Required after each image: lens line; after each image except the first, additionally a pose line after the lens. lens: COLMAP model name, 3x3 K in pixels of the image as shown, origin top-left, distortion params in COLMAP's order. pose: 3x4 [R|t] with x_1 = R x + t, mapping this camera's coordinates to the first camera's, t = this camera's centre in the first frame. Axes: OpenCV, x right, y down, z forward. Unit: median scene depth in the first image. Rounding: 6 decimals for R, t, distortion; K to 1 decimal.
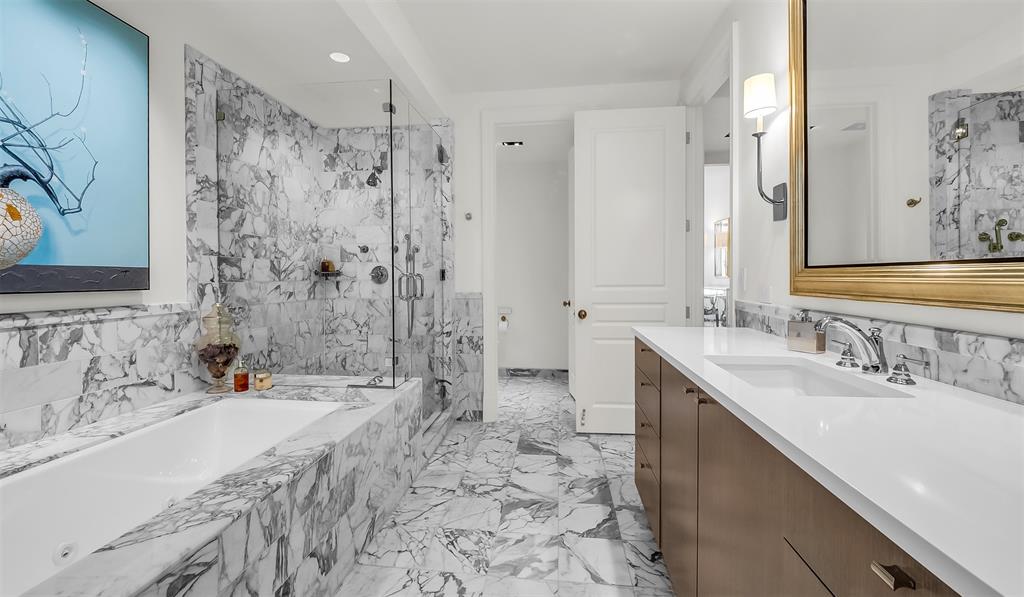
lens RADIAL K [[398.6, 0, 506.9], [0, 398.6, 279.3], [0, 0, 1]] dist [0.007989, -0.009865]
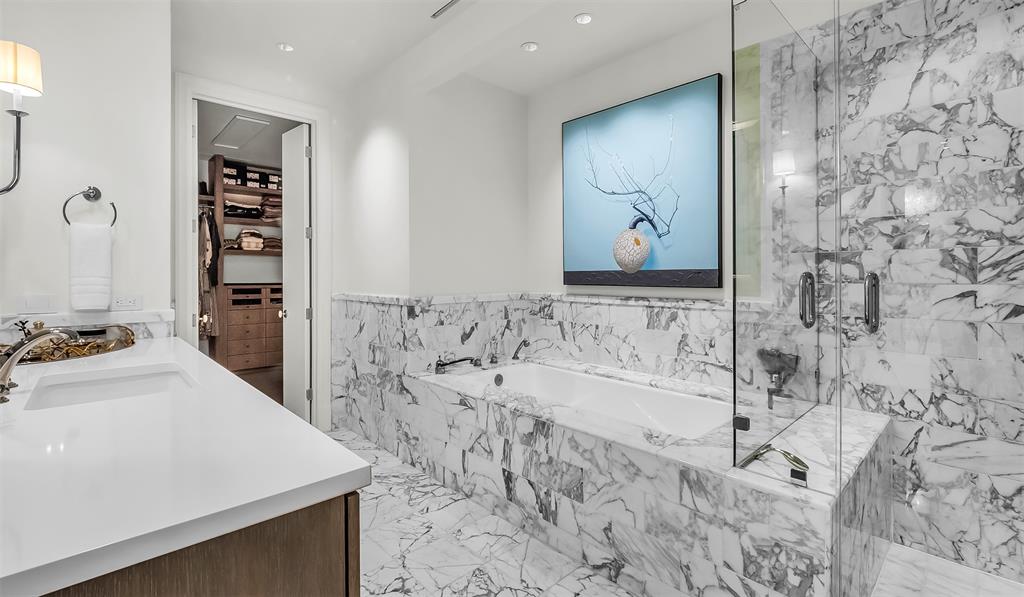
lens RADIAL K [[451.6, 0, 511.3], [0, 451.6, 273.7], [0, 0, 1]] dist [-0.000343, -0.000264]
pose [[-0.631338, -0.000988, -0.775507, 0.563028], [-0.000132, 0.999999, -0.001167, -0.014668], [0.775508, -0.000635, -0.631337, 1.454067]]
